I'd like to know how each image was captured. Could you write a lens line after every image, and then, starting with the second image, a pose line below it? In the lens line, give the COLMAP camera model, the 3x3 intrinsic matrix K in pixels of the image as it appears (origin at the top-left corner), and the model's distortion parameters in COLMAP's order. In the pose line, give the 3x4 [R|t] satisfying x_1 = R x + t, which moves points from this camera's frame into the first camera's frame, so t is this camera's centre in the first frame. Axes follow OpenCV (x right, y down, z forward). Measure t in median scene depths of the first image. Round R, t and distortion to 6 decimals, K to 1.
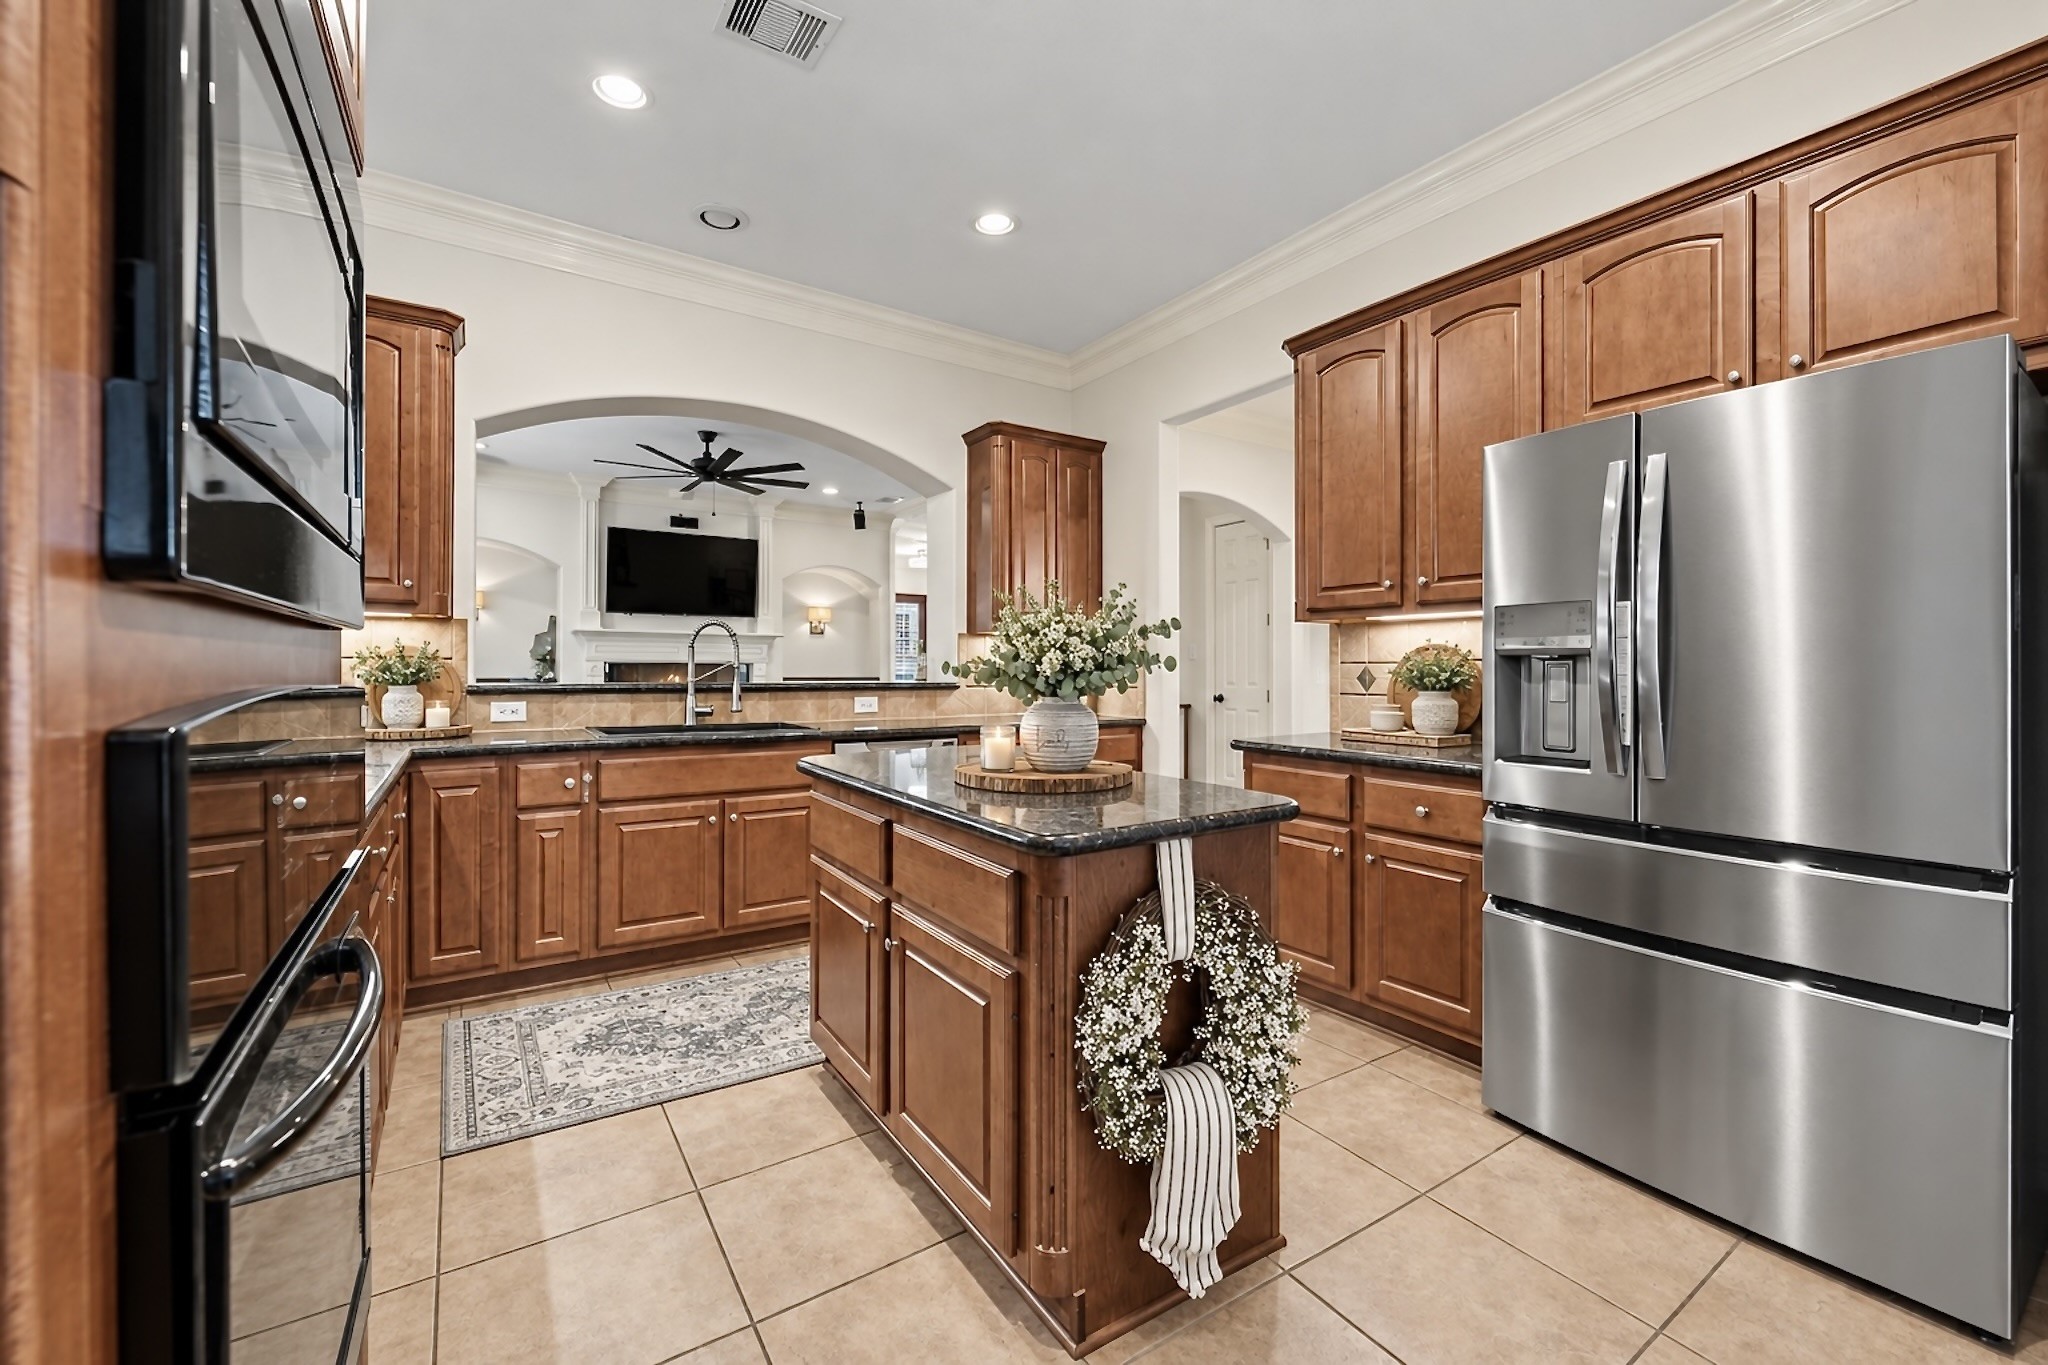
lens RADIAL K [[827.5, 0, 1016.7], [0, 827.5, 677.0], [0, 0, 1]] dist [-0.002763, -0.000332]
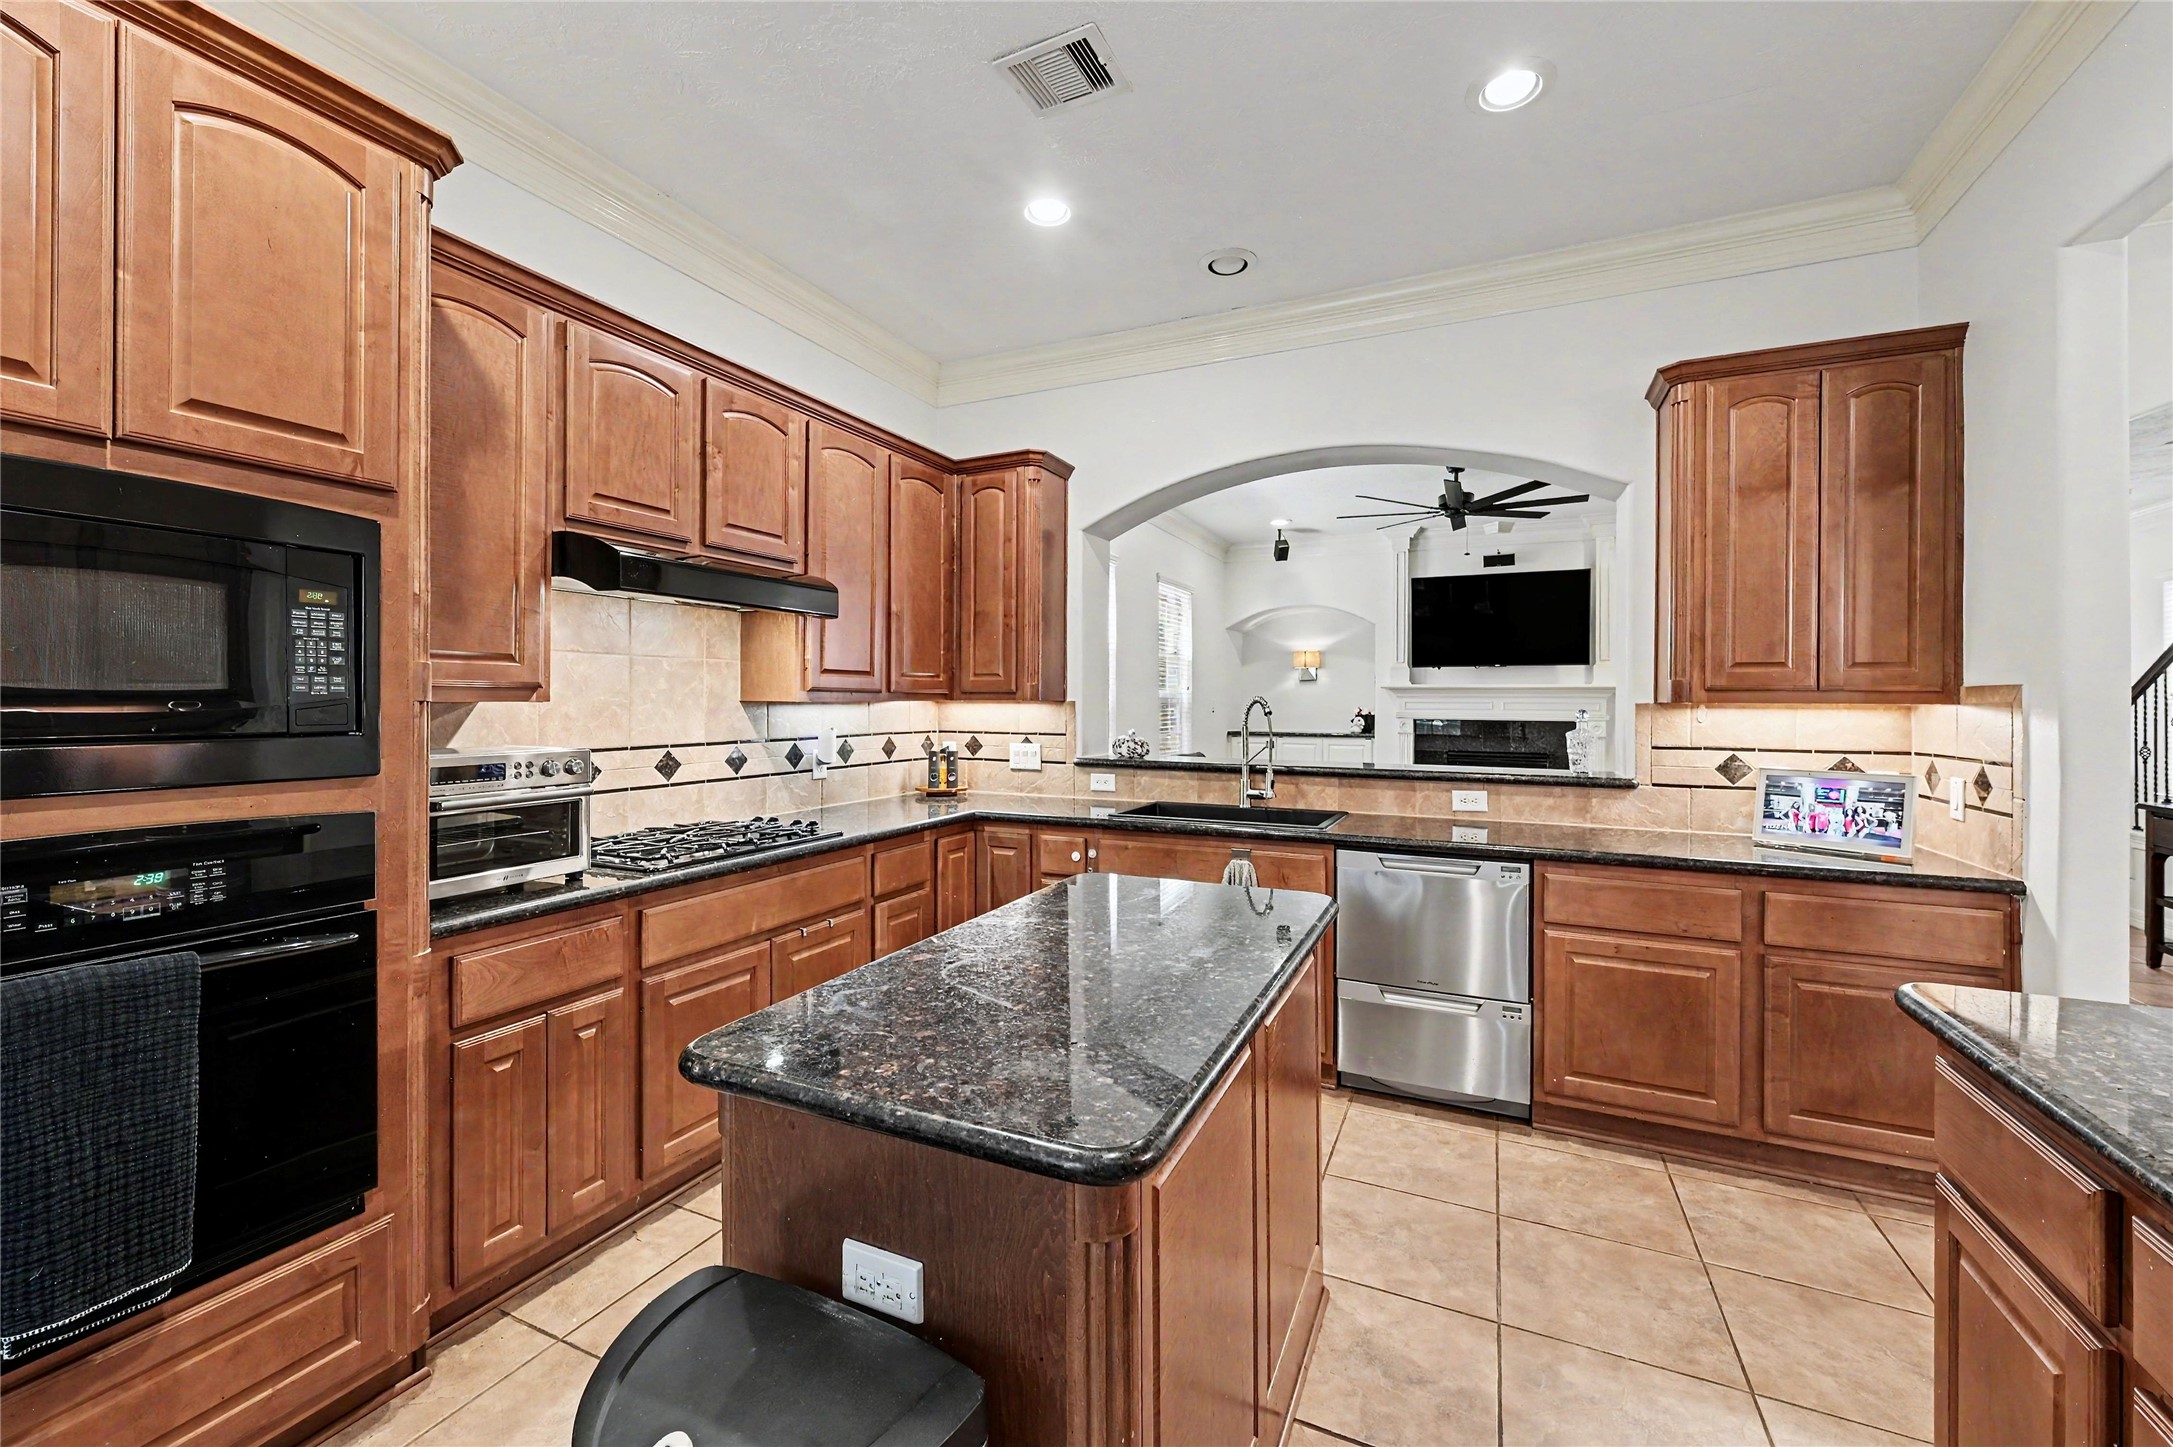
lens RADIAL K [[878.1, 0, 1078.8], [0, 878.1, 717.7], [0, 0, 1]] dist [-0.002763, -0.000332]
pose [[0.531945, 0.009555, -0.846725, 0.185690], [-0.011845, 0.999922, 0.003842, -0.024908], [0.846696, 0.007986, 0.532017, 0.170639]]
